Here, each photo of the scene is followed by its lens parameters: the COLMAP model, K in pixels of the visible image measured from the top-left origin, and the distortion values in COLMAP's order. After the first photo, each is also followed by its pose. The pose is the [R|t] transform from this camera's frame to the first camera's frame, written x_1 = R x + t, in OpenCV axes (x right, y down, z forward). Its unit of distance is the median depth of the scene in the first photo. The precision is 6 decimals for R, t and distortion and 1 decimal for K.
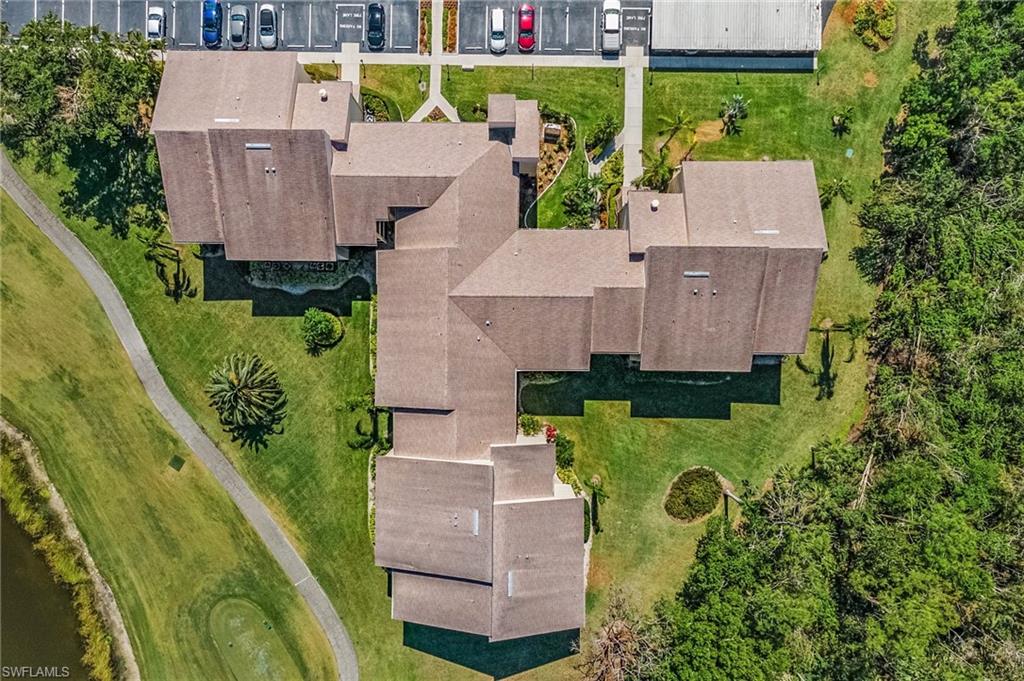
lens RADIAL K [[884.5, 0, 512.0], [0, 884.5, 340.5], [0, 0, 1]] dist [-0.001695, 0.014942]
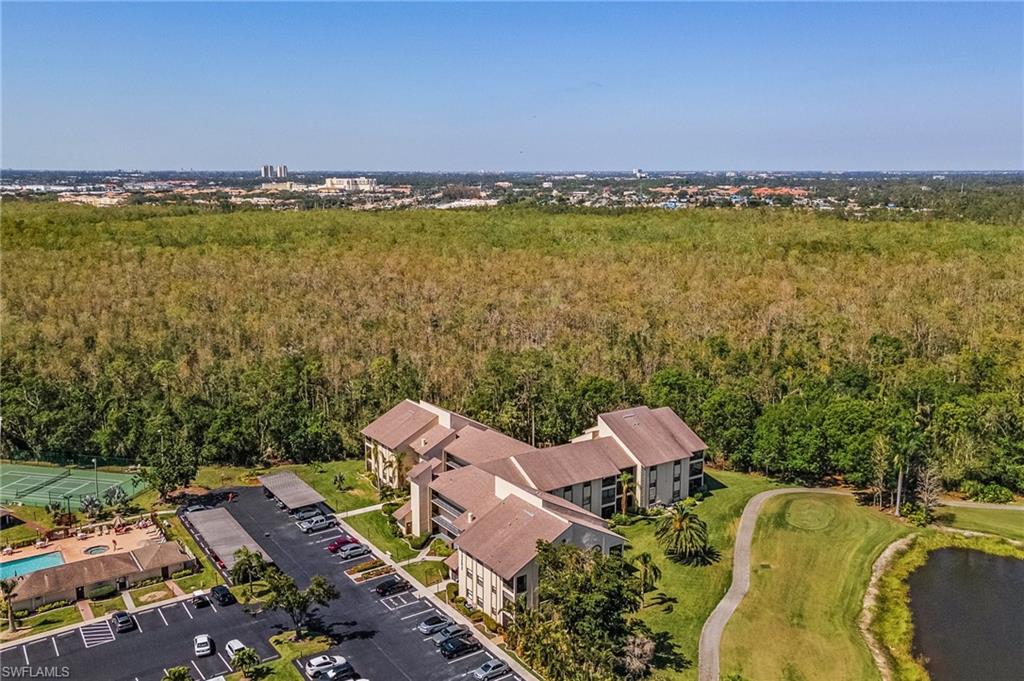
lens RADIAL K [[884.5, 0, 512.0], [0, 884.5, 340.5], [0, 0, 1]] dist [-0.001695, 0.014942]
pose [[-0.561281, -0.156596, 0.812676, -1.171411], [0.827576, -0.095472, 0.553175, -0.853300], [-0.009037, 0.983038, 0.183182, 0.442292]]
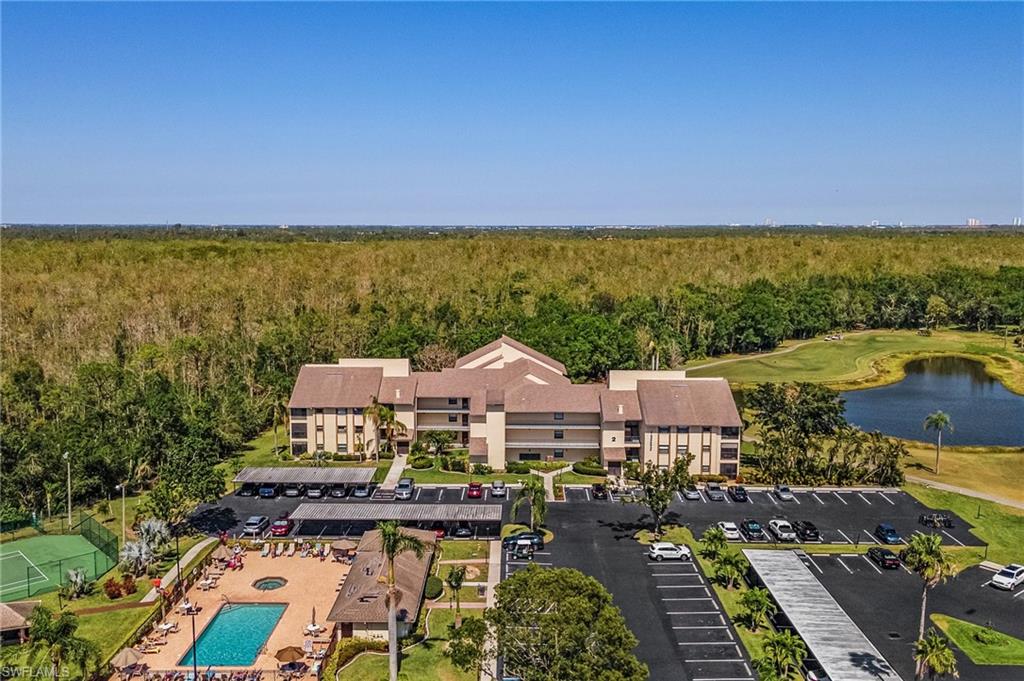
lens RADIAL K [[893.8, 0, 512.0], [0, 893.8, 340.5], [0, 0, 1]] dist [0.001582, -0.013421]
pose [[-0.999980, -0.003377, -0.005434, -0.027174], [-0.004926, -0.135352, 0.990785, -1.520943], [-0.004082, 0.990792, 0.135333, 0.630902]]
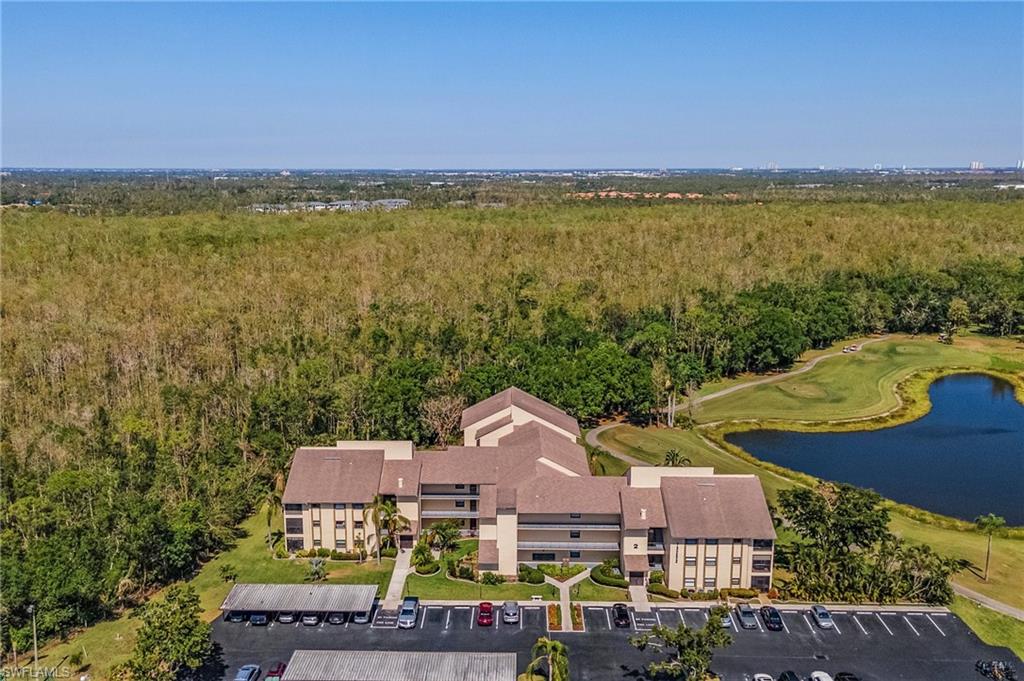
lens RADIAL K [[884.5, 0, 512.0], [0, 884.5, 340.5], [0, 0, 1]] dist [-0.001695, 0.014942]
pose [[-0.999990, -0.002779, -0.003637, -0.012465], [-0.003016, -0.197749, 0.980248, -1.358933], [-0.003443, 0.980249, 0.197738, 0.445986]]
